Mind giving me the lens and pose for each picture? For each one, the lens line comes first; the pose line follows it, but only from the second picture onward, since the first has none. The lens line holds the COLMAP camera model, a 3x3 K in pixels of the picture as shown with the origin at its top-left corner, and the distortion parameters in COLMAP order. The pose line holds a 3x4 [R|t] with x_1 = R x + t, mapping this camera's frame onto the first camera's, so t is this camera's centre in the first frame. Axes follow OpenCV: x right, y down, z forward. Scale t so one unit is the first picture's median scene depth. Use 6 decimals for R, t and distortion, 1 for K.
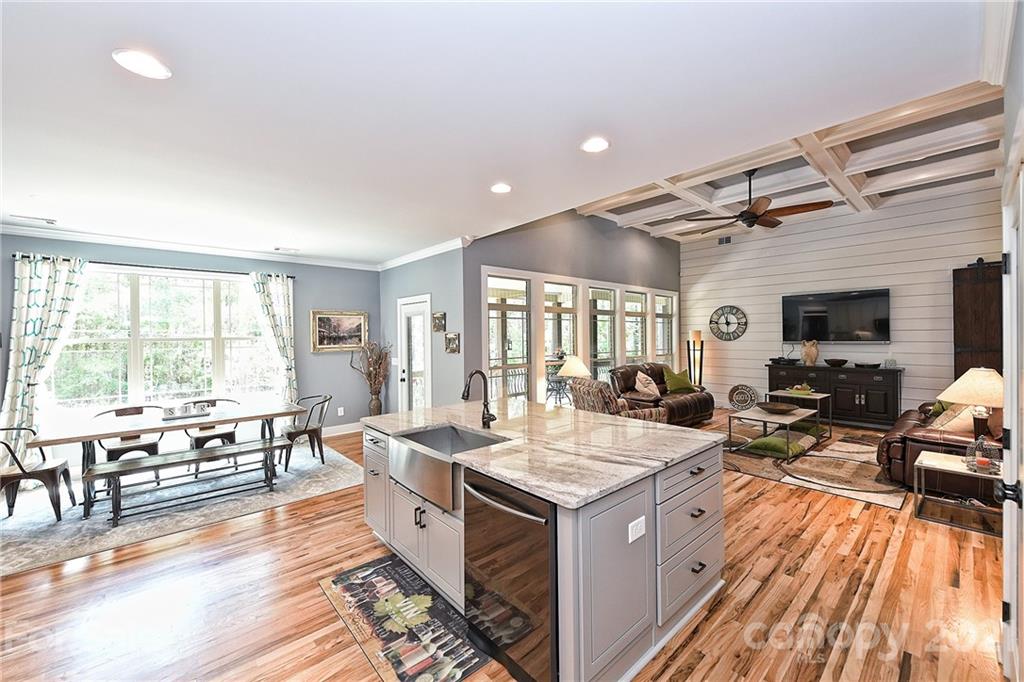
lens RADIAL K [[401.8, 0, 518.6], [0, 401.8, 336.5], [0, 0, 1]] dist [-0.000013, -0.000151]
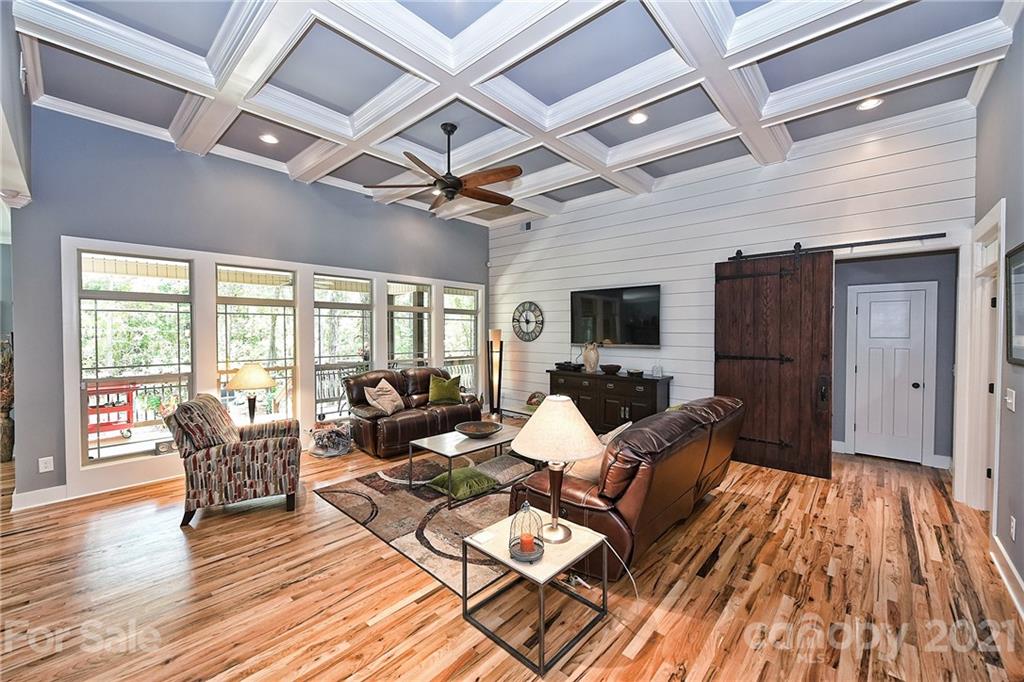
lens RADIAL K [[401.8, 0, 518.6], [0, 401.8, 336.5], [0, 0, 1]] dist [-0.000013, -0.000151]
pose [[0.994008, 0.010141, 0.108833, 0.569798], [-0.011639, 0.999846, 0.013136, -0.016524], [-0.108683, -0.014324, 0.993973, 0.186931]]
